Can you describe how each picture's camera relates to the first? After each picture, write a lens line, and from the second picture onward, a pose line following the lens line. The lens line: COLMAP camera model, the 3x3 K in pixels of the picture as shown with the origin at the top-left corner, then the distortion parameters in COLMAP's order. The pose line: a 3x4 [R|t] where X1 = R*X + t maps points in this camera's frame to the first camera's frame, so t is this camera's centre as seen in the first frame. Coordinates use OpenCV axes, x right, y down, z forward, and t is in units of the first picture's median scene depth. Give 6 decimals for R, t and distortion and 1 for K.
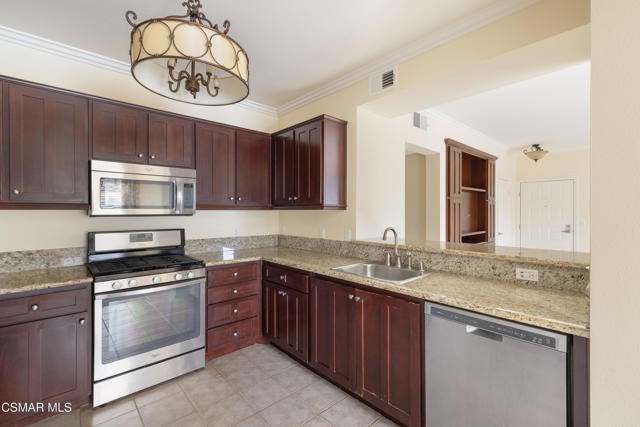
lens RADIAL K [[282.2, 0, 320.0], [0, 282.2, 213.5], [0, 0, 1]] dist [0.001420, 0.000348]
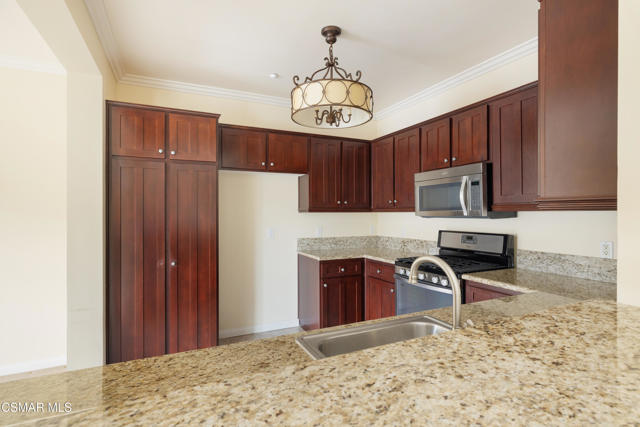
lens RADIAL K [[324.5, 0, 320.0], [0, 324.5, 213.5], [0, 0, 1]] dist [0.000707, 0.000014]
pose [[-0.299780, 0.003415, -0.954002, 0.640479], [-0.003507, 0.999983, 0.004682, -0.009735], [0.954002, 0.004749, -0.299763, 0.875642]]
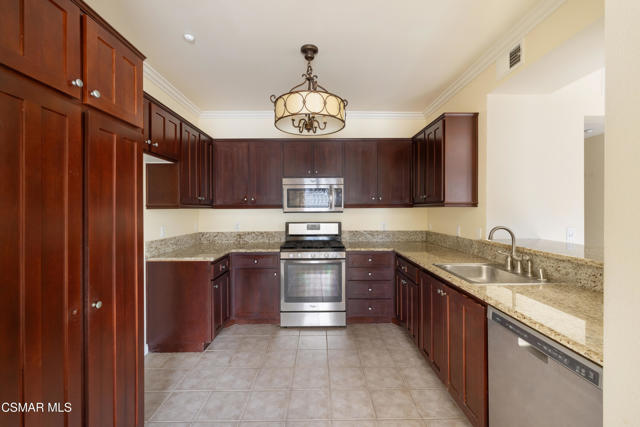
lens RADIAL K [[272.9, 0, 320.0], [0, 272.9, 213.5], [0, 0, 1]] dist [-0.000068, -0.000254]
pose [[0.739798, 0.007037, -0.672792, 0.359906], [0.000378, 0.999941, 0.010875, -0.001397], [0.672828, -0.008300, 0.739752, -0.027632]]
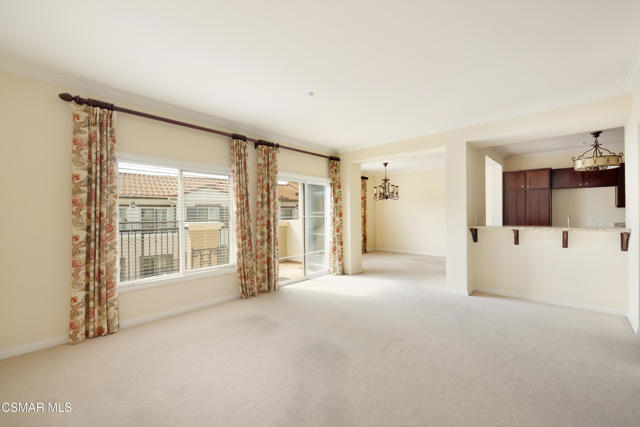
lens RADIAL K [[272.9, 0, 320.0], [0, 272.9, 213.5], [0, 0, 1]] dist [-0.000068, -0.000254]
pose [[-0.995774, 0.010865, -0.091189, 1.738203], [0.010864, 0.999941, 0.000514, 0.011636], [0.091190, -0.000479, -0.995833, 2.224204]]
